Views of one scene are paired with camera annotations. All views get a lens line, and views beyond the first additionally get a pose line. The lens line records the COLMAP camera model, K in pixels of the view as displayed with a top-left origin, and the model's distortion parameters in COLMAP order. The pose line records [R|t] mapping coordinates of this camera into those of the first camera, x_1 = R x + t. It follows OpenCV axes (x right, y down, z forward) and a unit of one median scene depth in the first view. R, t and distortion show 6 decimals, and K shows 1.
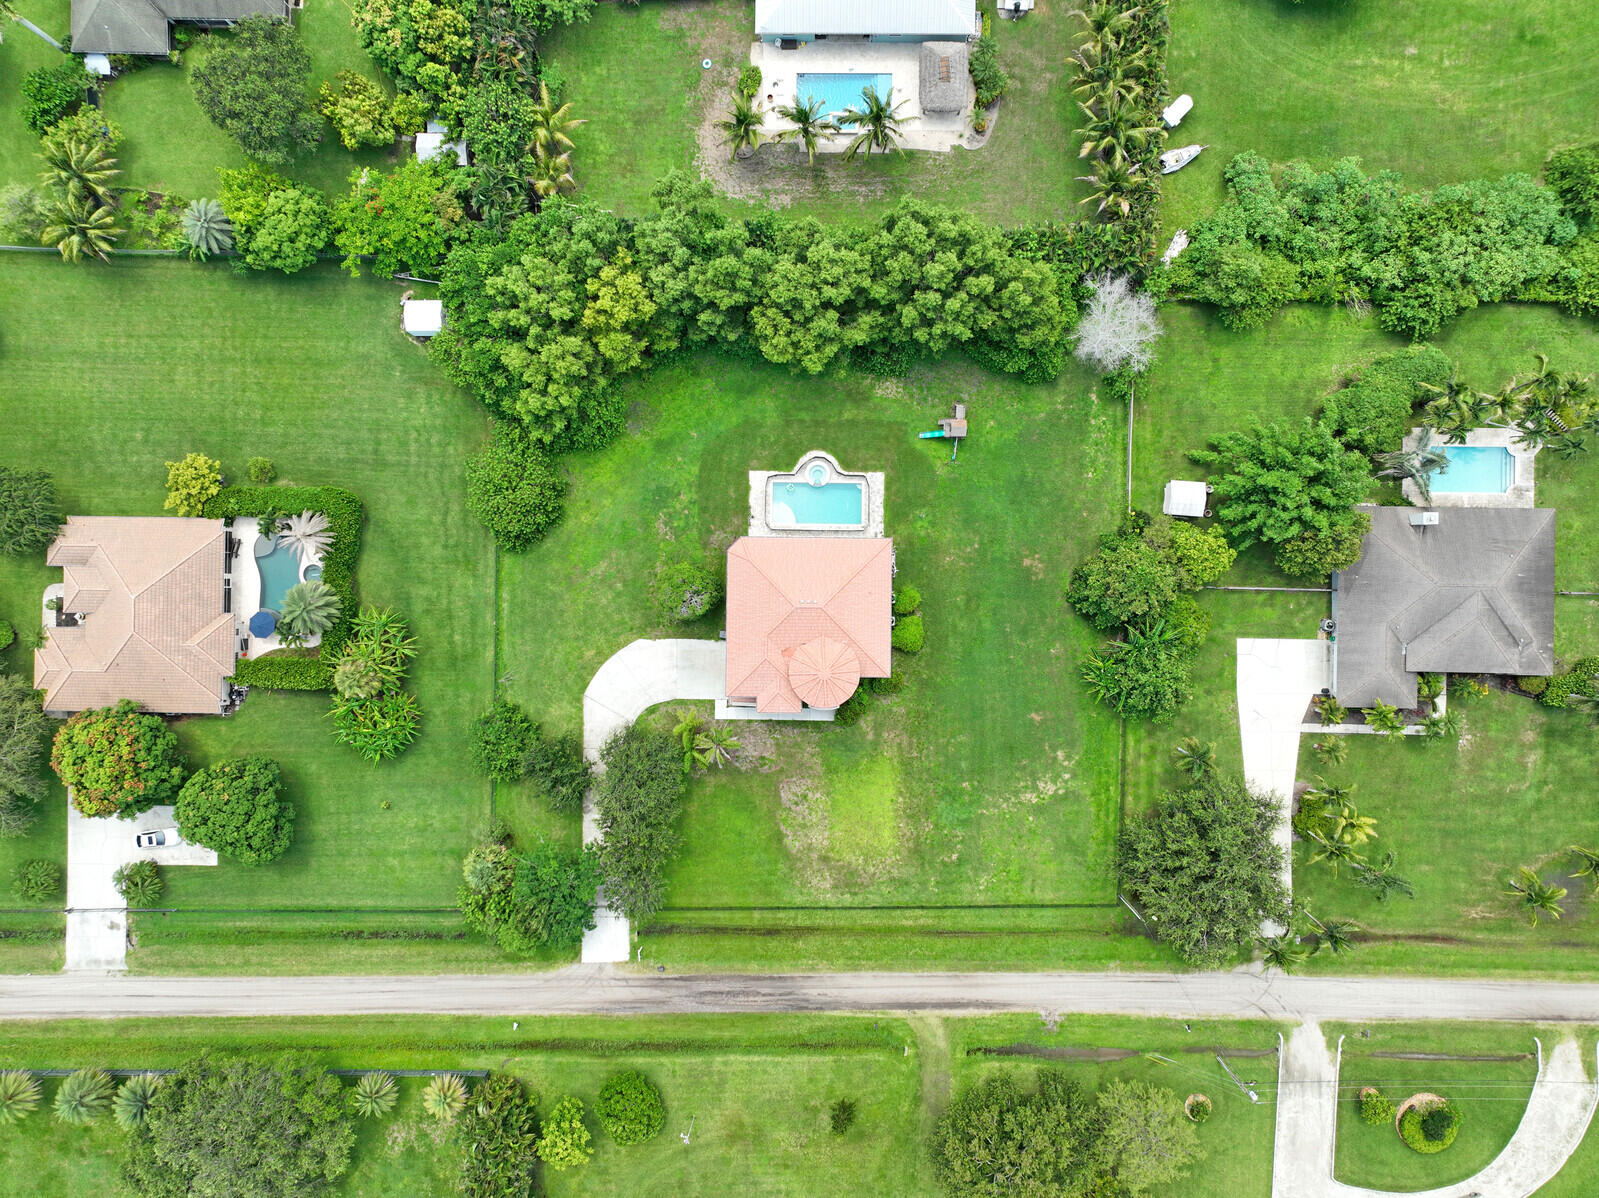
lens RADIAL K [[1125.2, 0, 802.0], [0, 1125.2, 610.9], [0, 0, 1]] dist [-0.002047, 0.019481]
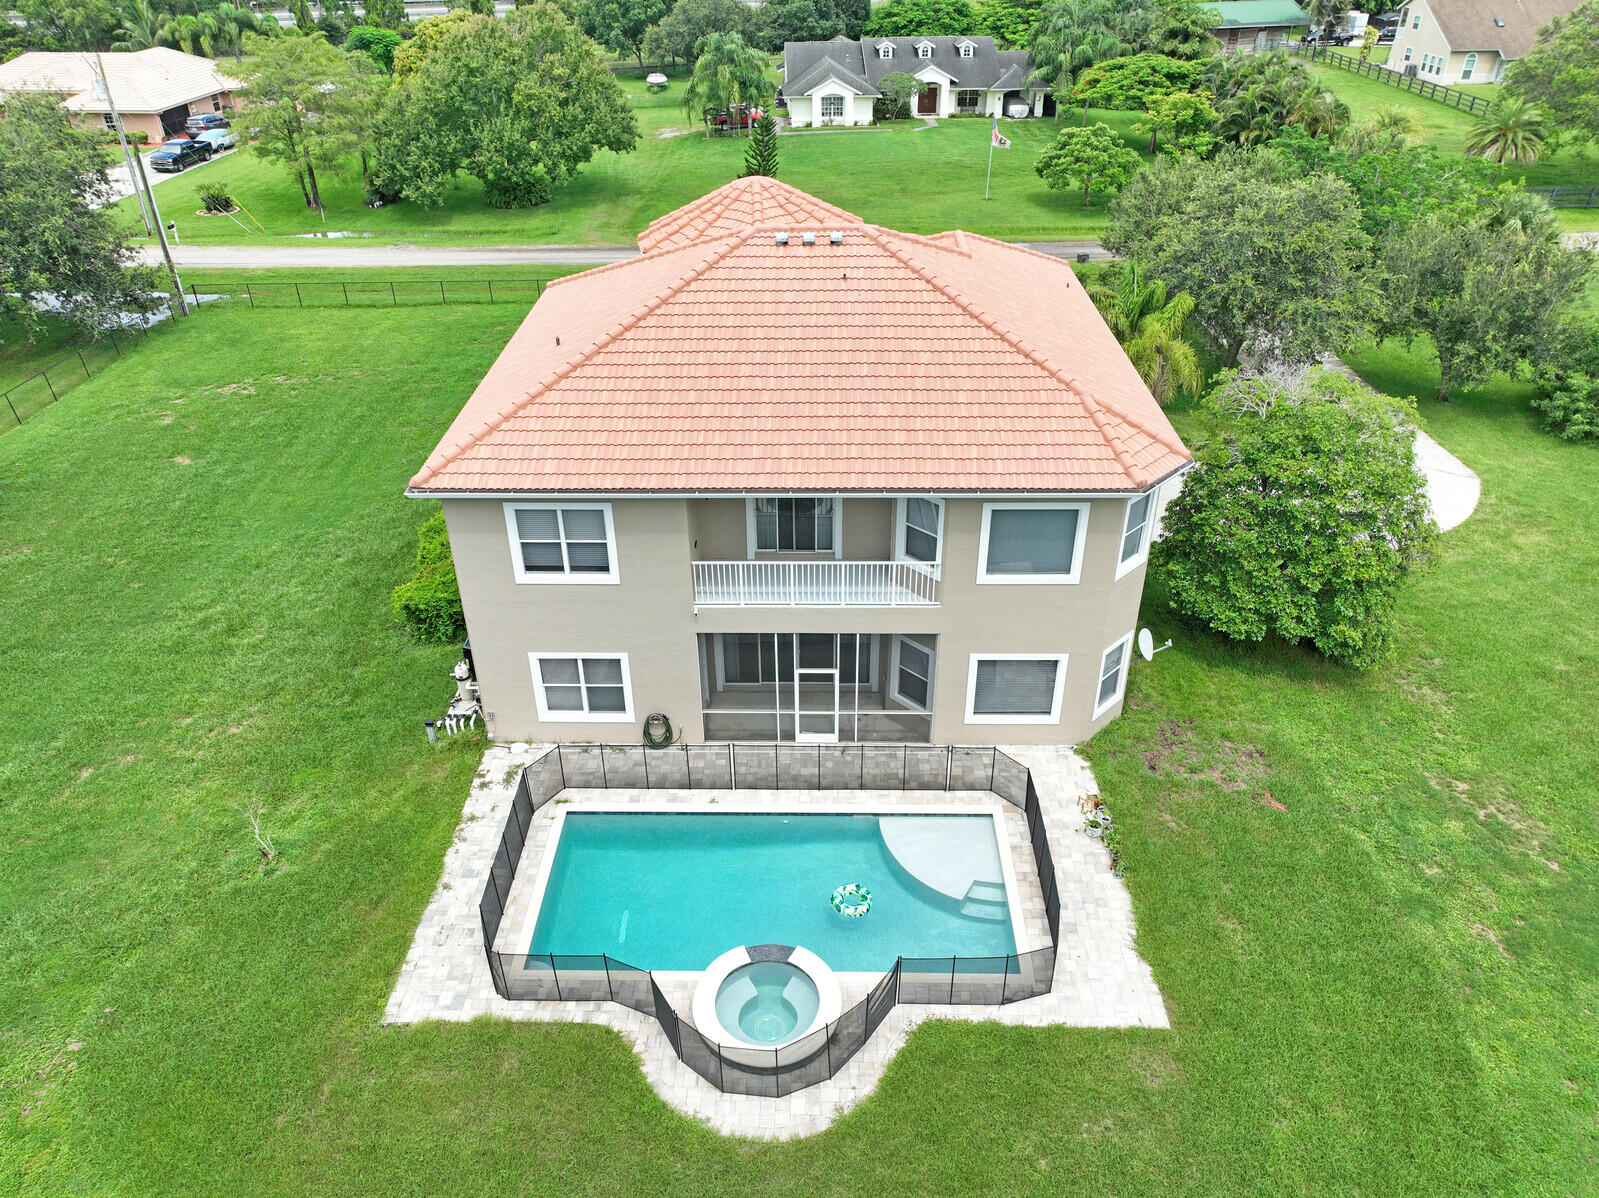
lens RADIAL K [[1125.2, 0, 803.2], [0, 1125.2, 598.9], [0, 0, 1]] dist [-0.002047, 0.019481]
pose [[-0.999708, 0.017760, 0.016371, 0.004525], [0.004328, -0.535064, 0.844800, -0.233820], [0.023763, 0.844625, 0.534831, 0.854902]]
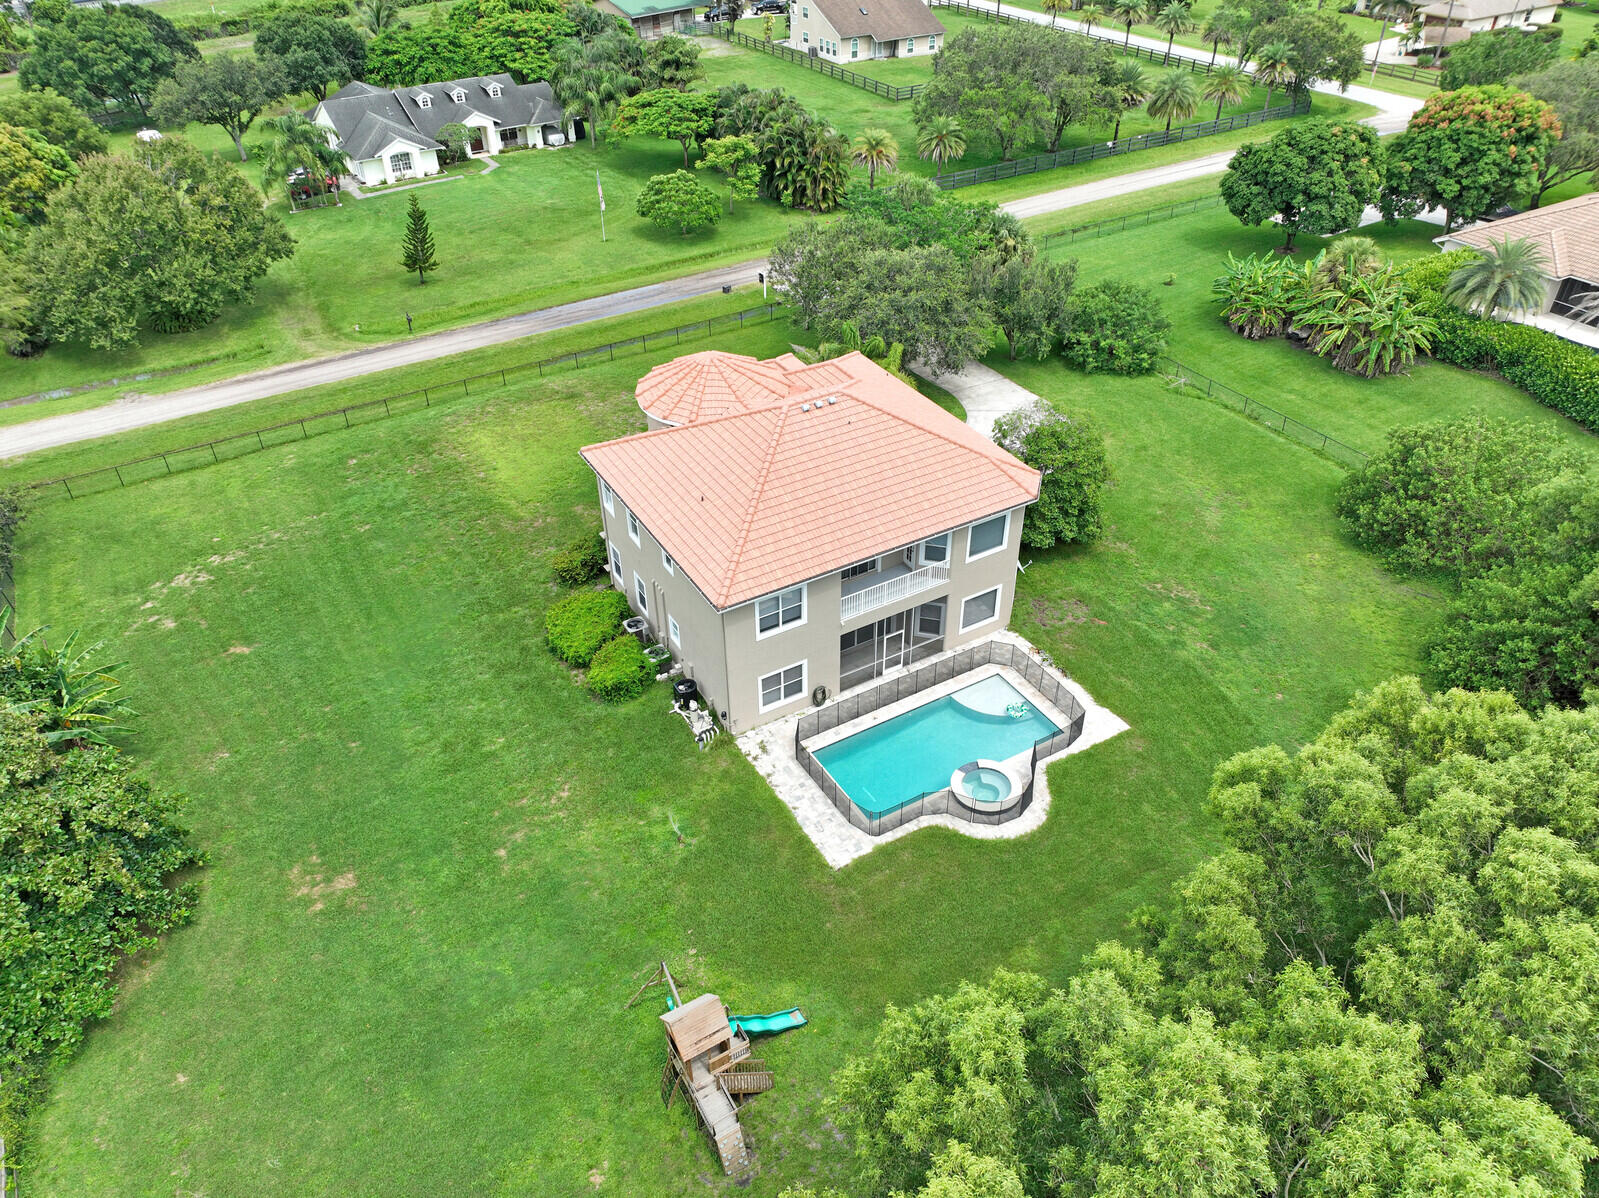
lens RADIAL K [[1125.2, 0, 800.7], [0, 1125.2, 596.4], [0, 0, 1]] dist [-0.002047, 0.019481]
pose [[-0.856507, 0.327993, -0.398518, 0.190059], [-0.515629, -0.509570, 0.688814, -0.309837], [0.022853, 0.795462, 0.605572, 0.728570]]
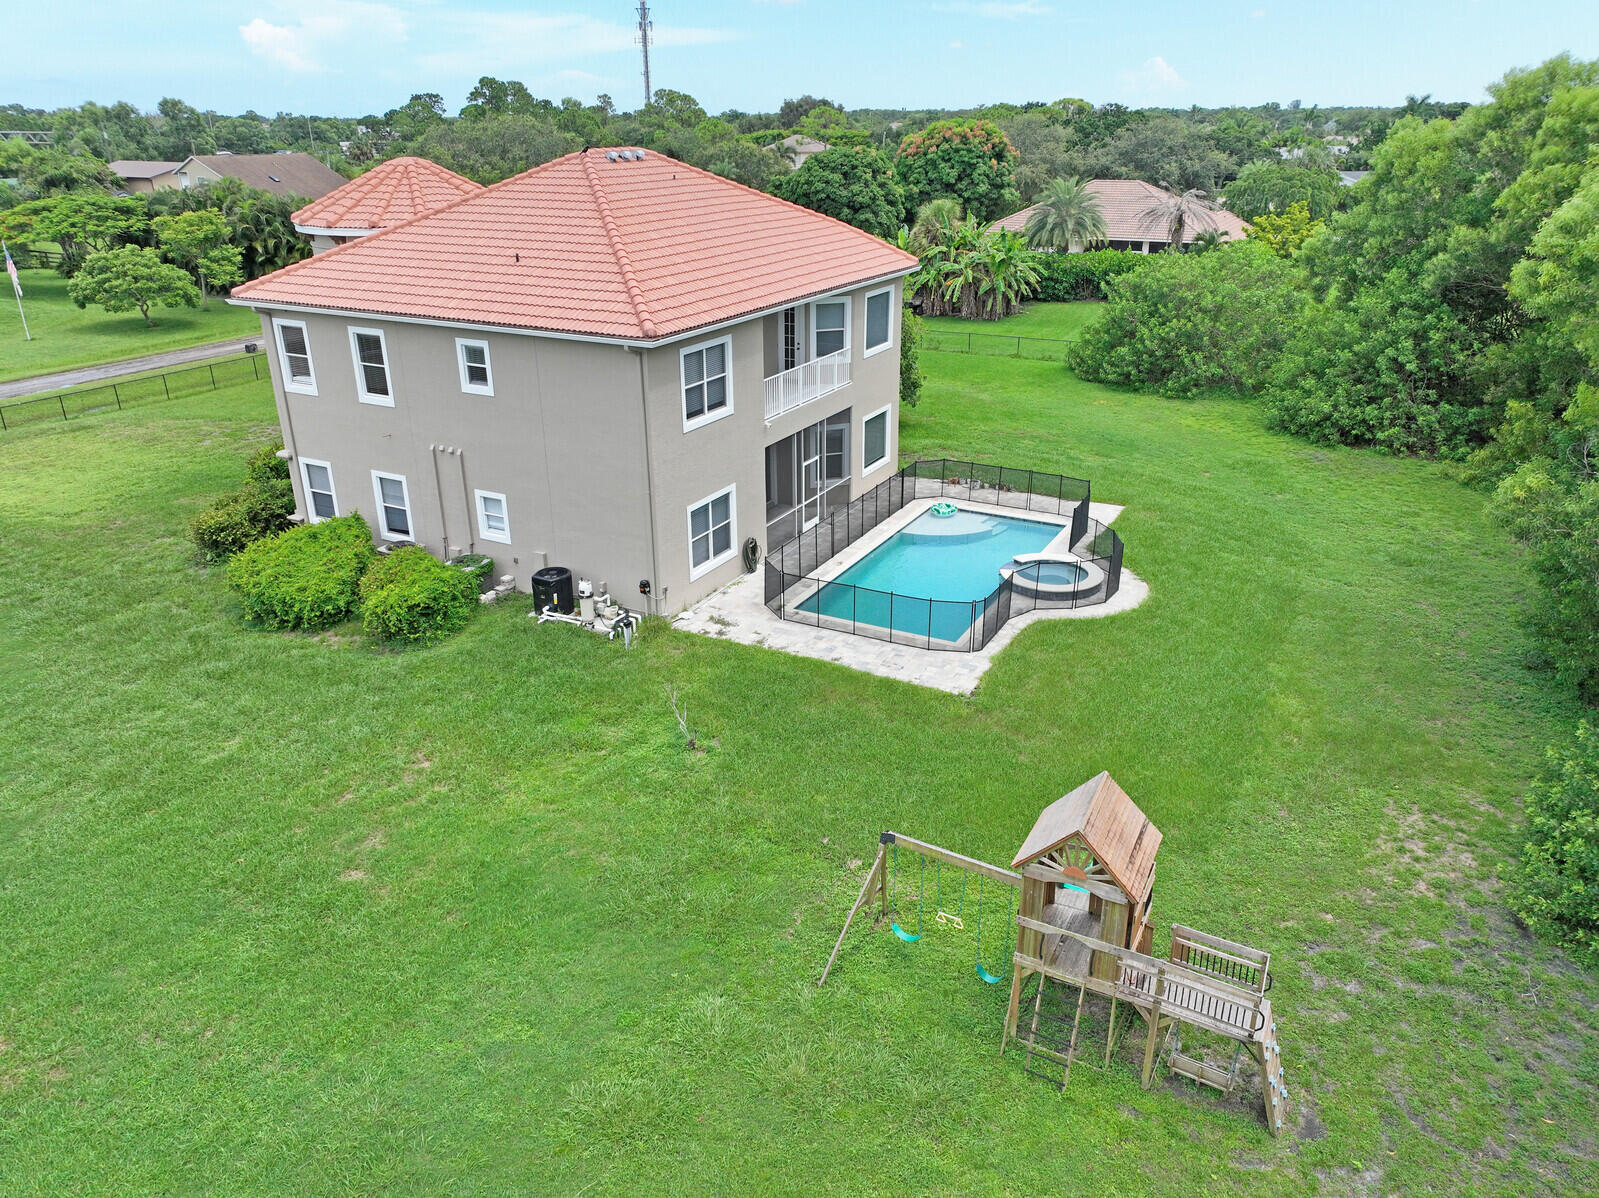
lens RADIAL K [[1125.2, 0, 801.6], [0, 1125.2, 600.8], [0, 0, 1]] dist [-0.002047, 0.019481]
pose [[-0.460896, 0.367068, -0.807983, 0.244798], [-0.887376, -0.178526, 0.425079, -0.179975], [0.011787, 0.912902, 0.408009, 0.901274]]
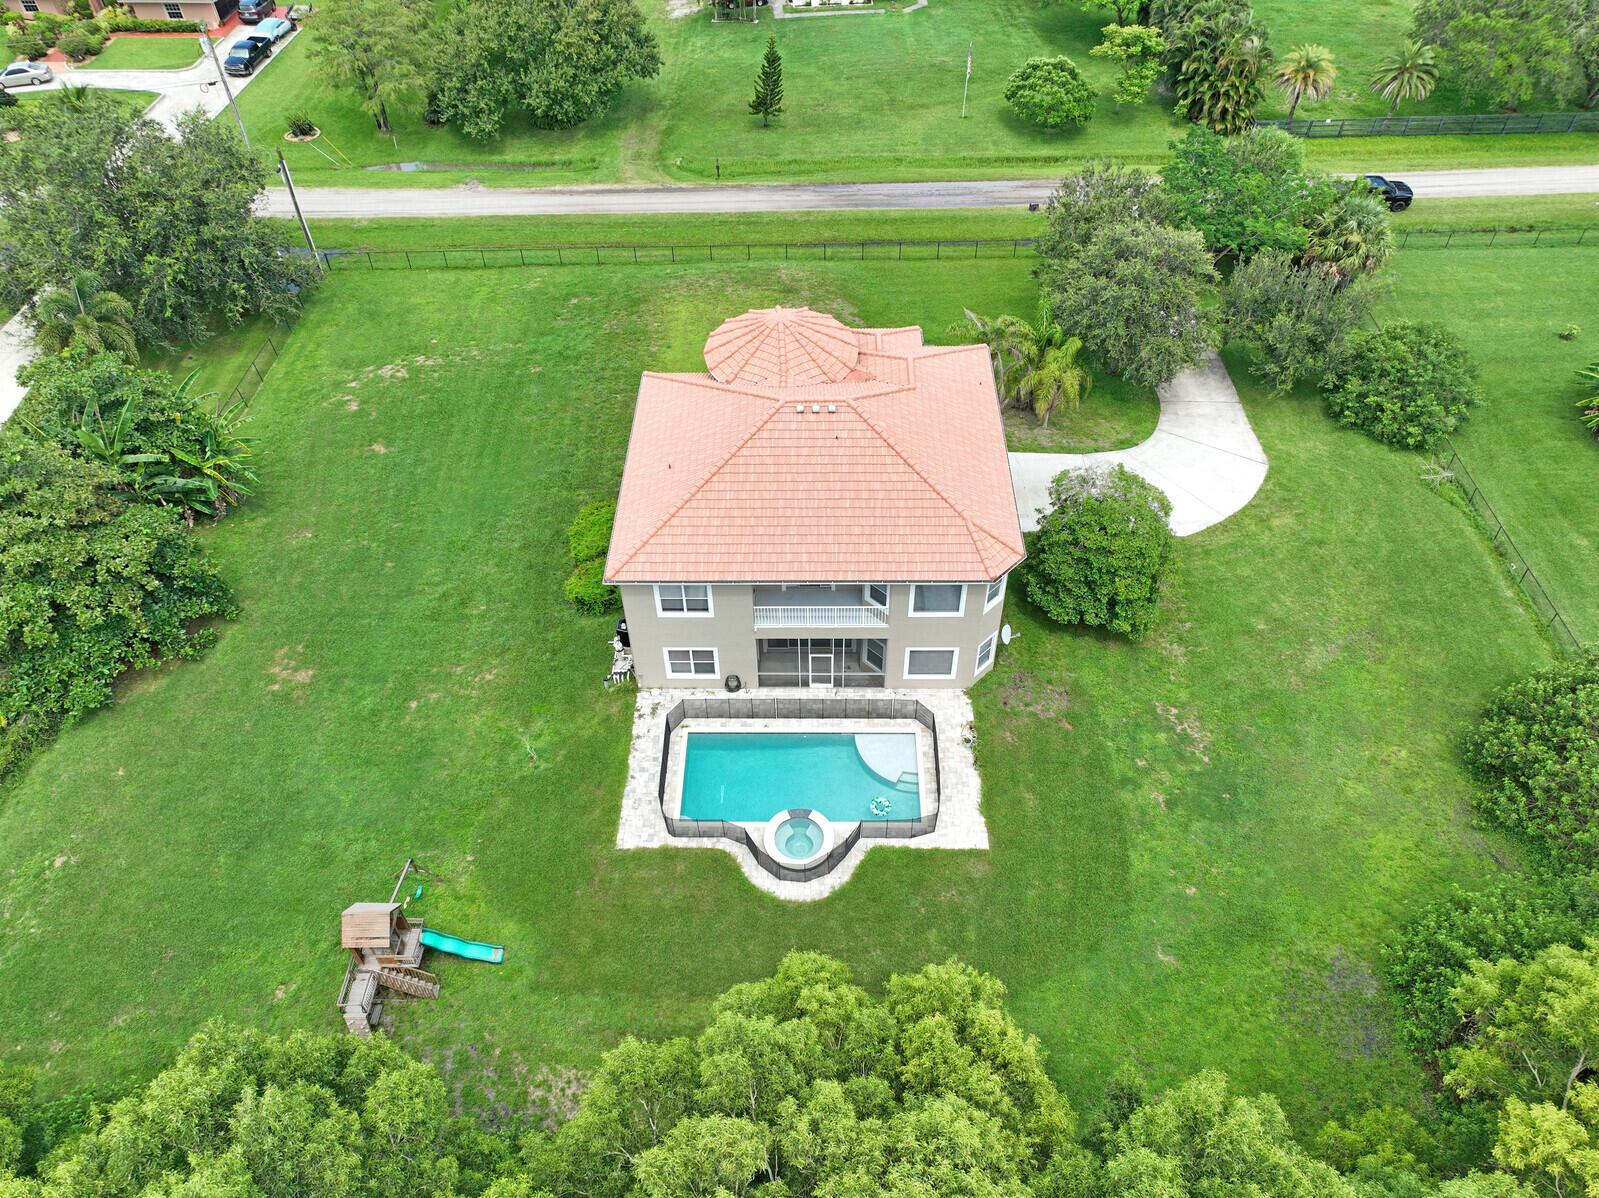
lens RADIAL K [[1125.2, 0, 802.3], [0, 1125.2, 596.0], [0, 0, 1]] dist [-0.002047, 0.019481]
pose [[-0.999595, 0.020281, 0.019984, 0.004073], [-0.000668, -0.718368, 0.695663, -0.317289], [0.028465, 0.695368, 0.718090, 0.684699]]
